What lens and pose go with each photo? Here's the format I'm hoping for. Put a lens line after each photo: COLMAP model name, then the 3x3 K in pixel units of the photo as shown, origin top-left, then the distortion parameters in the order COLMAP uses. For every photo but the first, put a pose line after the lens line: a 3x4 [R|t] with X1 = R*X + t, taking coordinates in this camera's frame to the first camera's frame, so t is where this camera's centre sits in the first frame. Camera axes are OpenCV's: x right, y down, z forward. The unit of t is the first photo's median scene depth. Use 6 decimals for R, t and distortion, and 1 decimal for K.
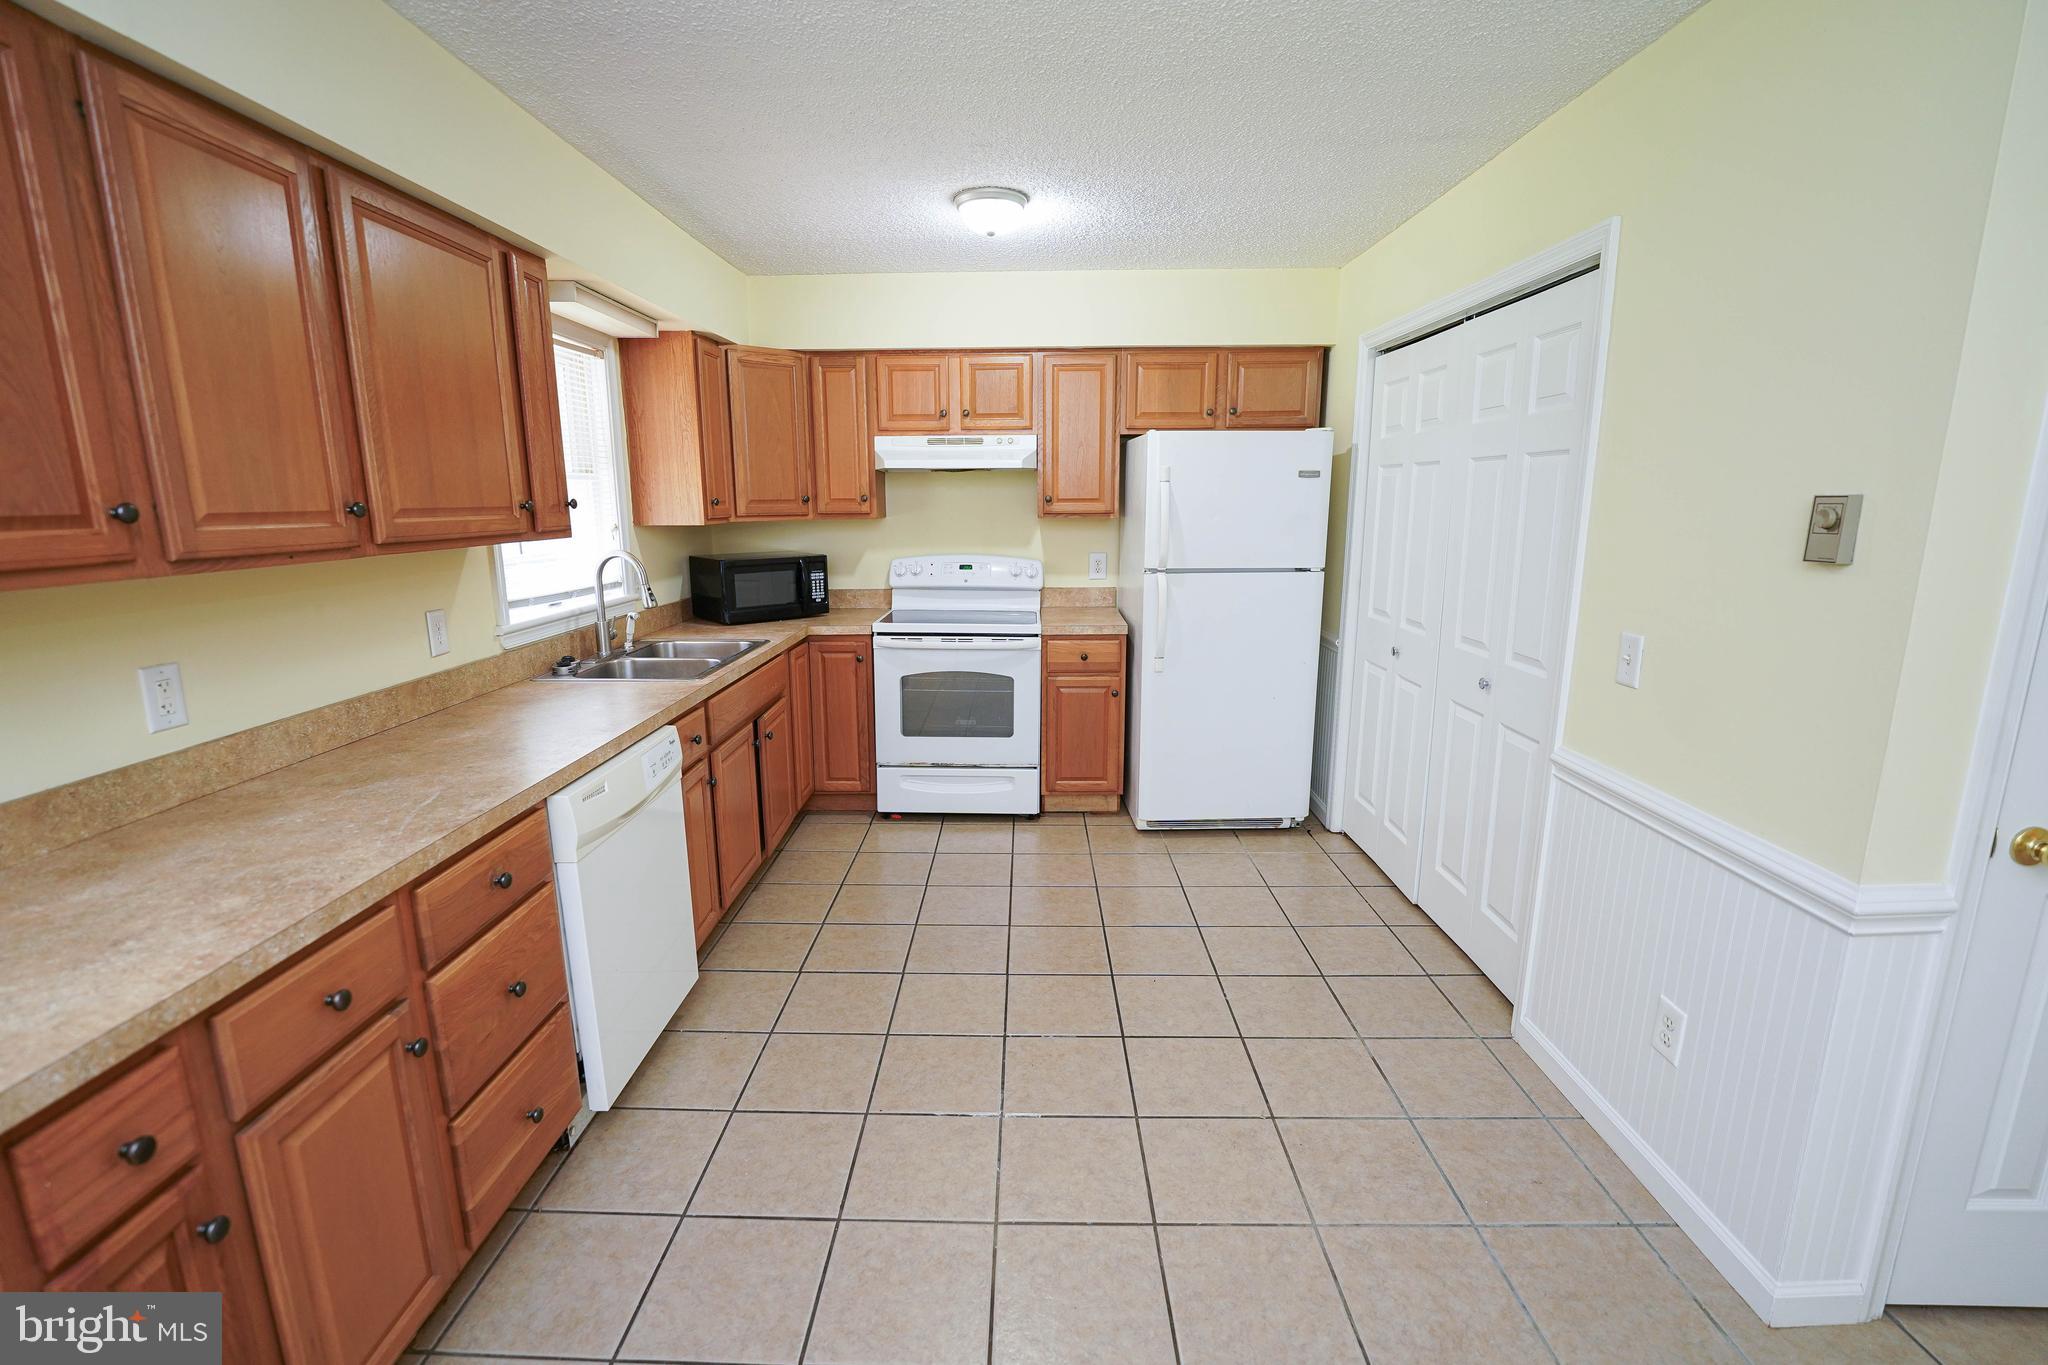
lens RADIAL K [[899.7, 0, 1025.3], [0, 899.7, 696.9], [0, 0, 1]] dist [-0.019048, -0.001252]
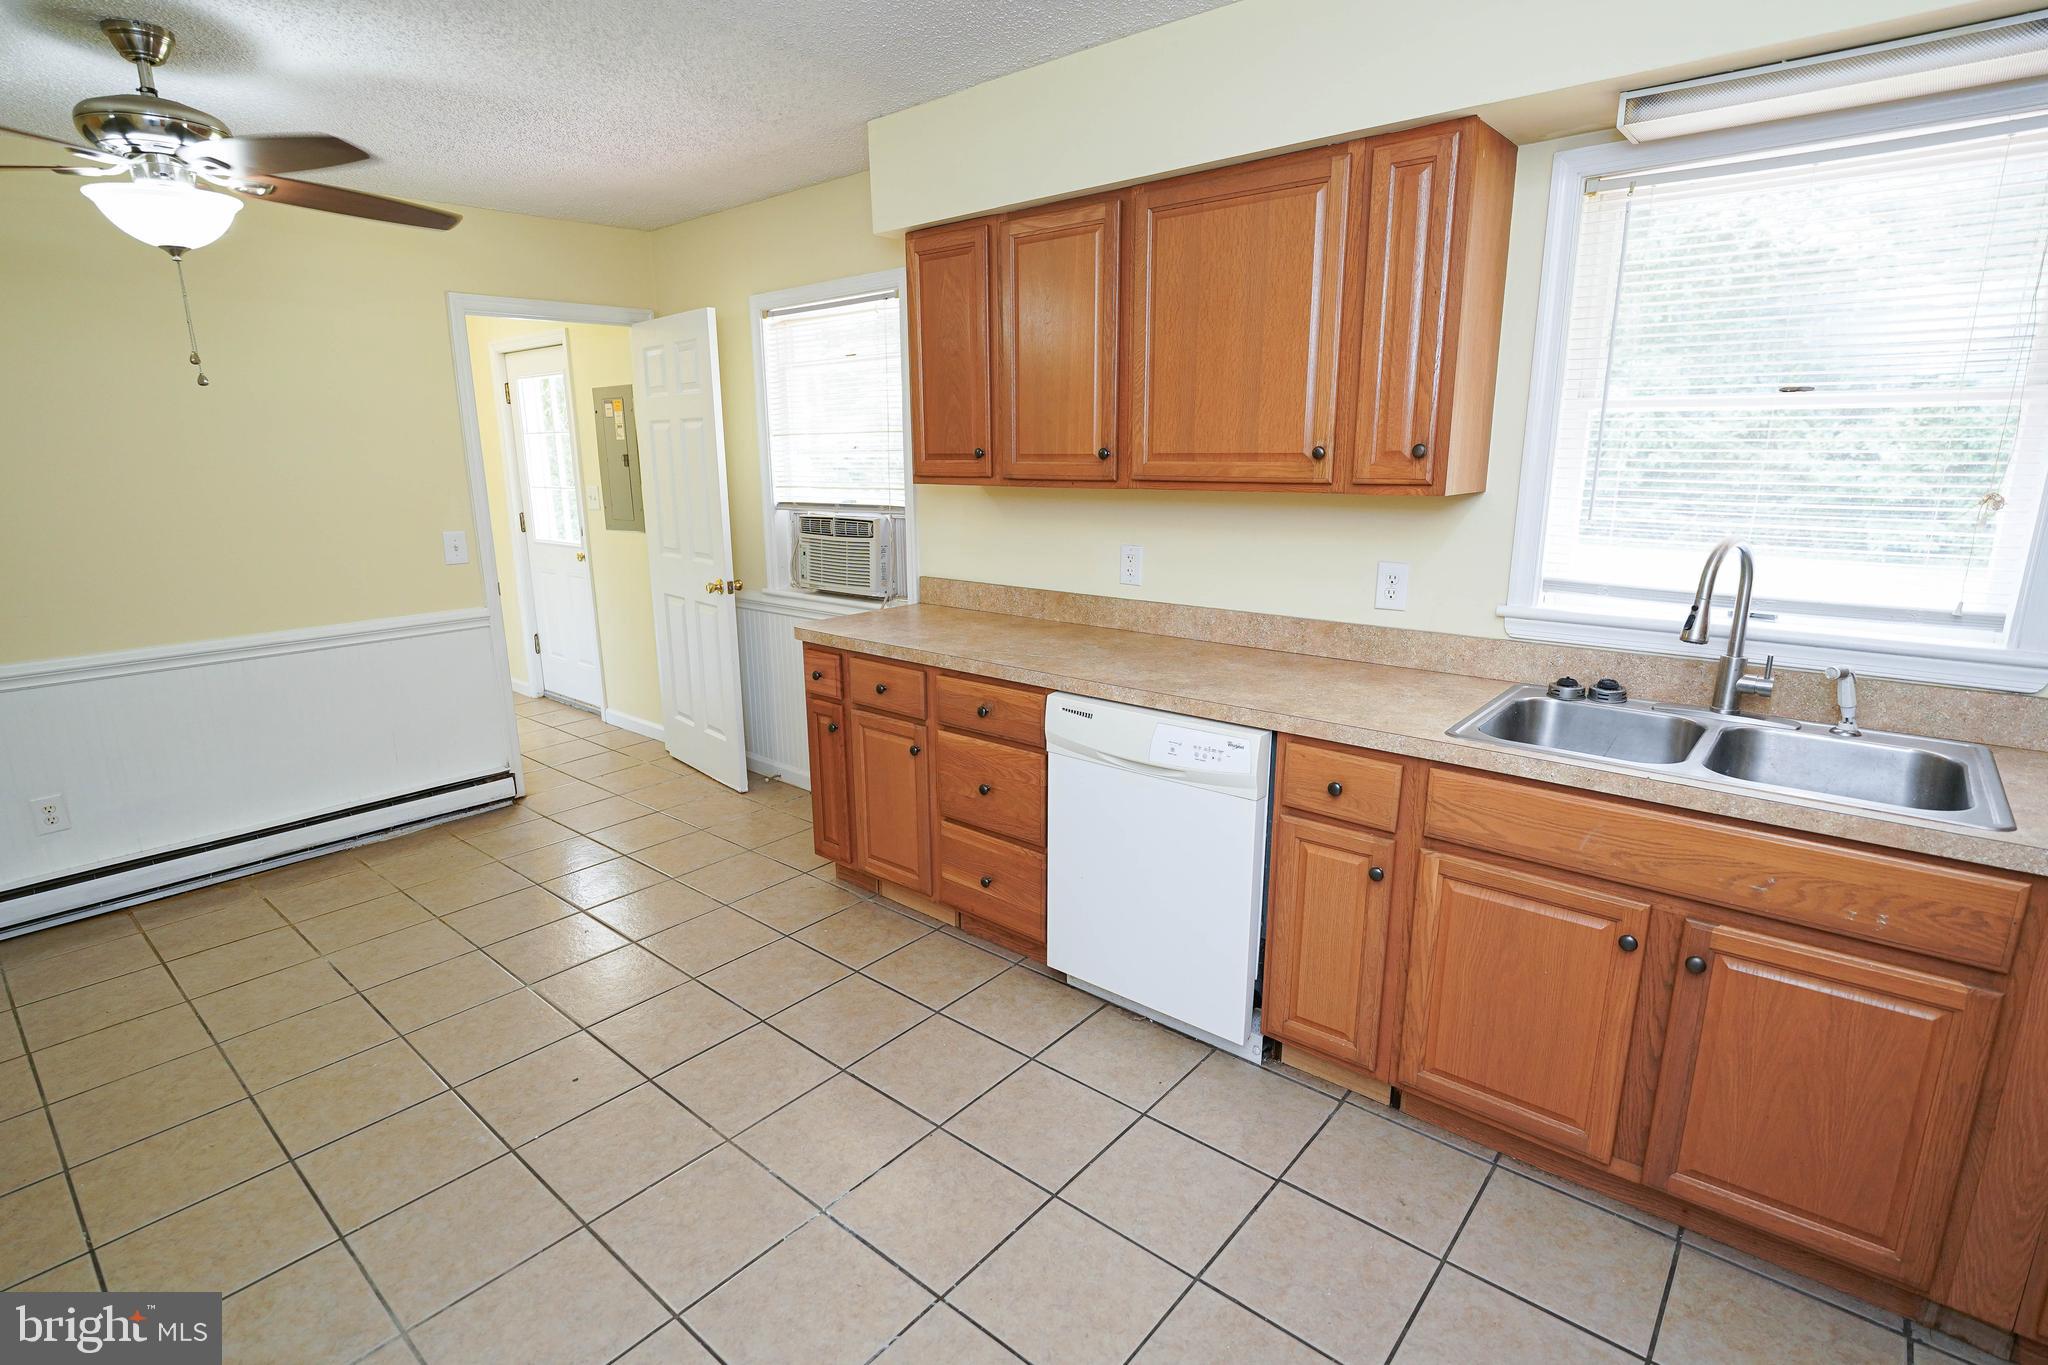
lens RADIAL K [[979.9, 0, 1002.4], [0, 979.9, 695.7], [0, 0, 1]] dist [-0.014181, 0.000648]
pose [[-0.652577, 0.197910, -0.731420, 0.235101], [-0.150241, 0.912326, 0.380906, -0.181071], [0.742678, 0.358460, -0.565628, 0.802581]]
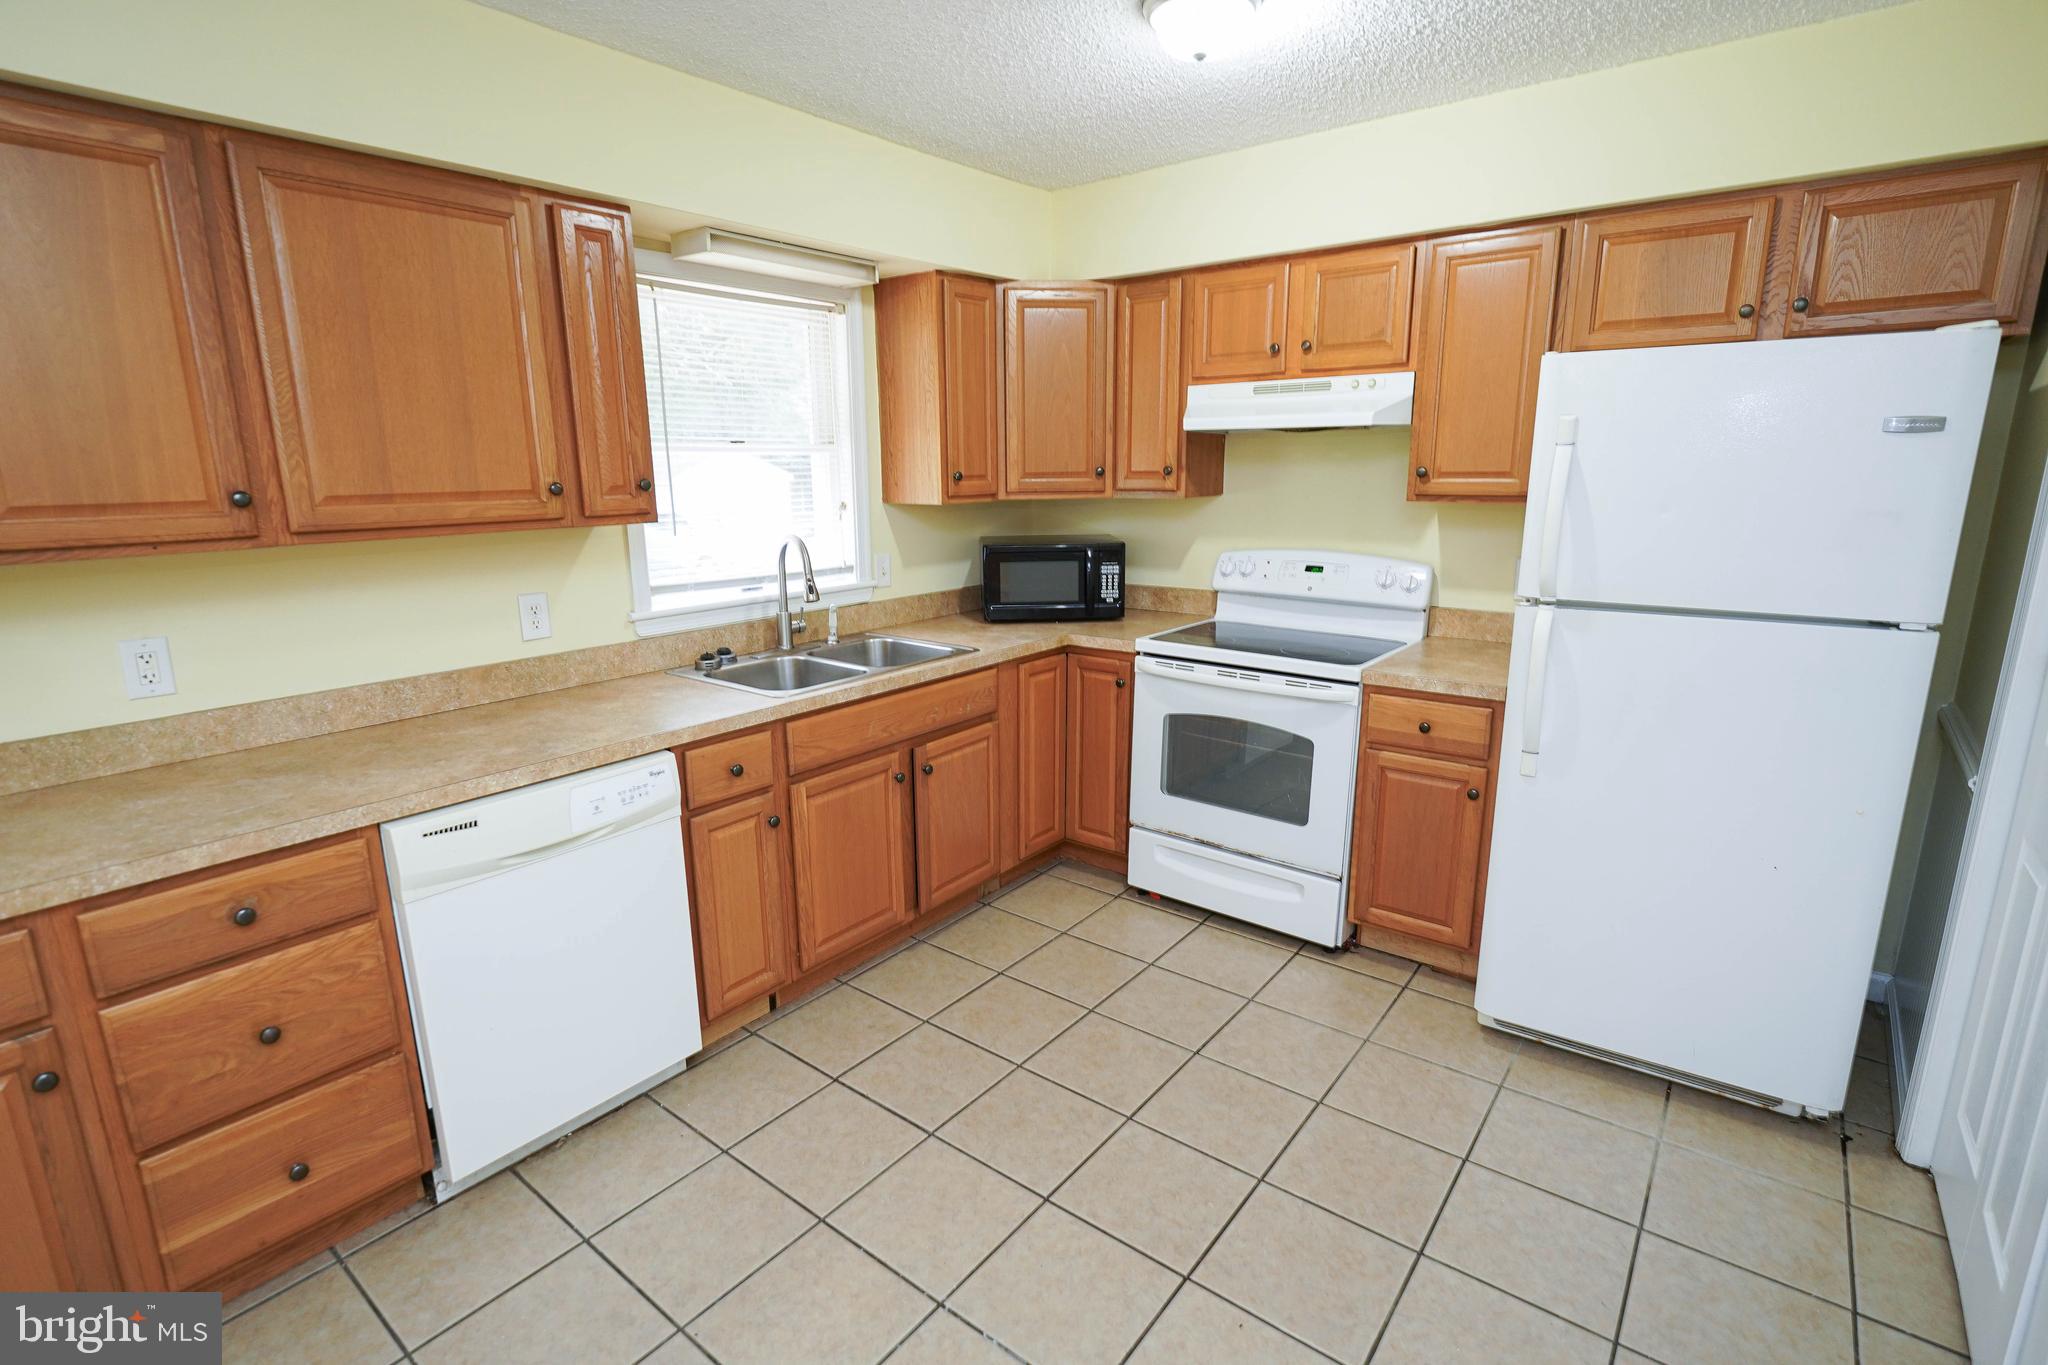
lens RADIAL K [[979.9, 0, 1017.9], [0, 979.9, 696.0], [0, 0, 1]] dist [-0.014181, 0.000648]
pose [[0.787347, 0.138119, -0.600839, 0.246632], [-0.125729, 0.990073, 0.062839, -0.072864], [0.603553, 0.026067, 0.796897, 0.287193]]
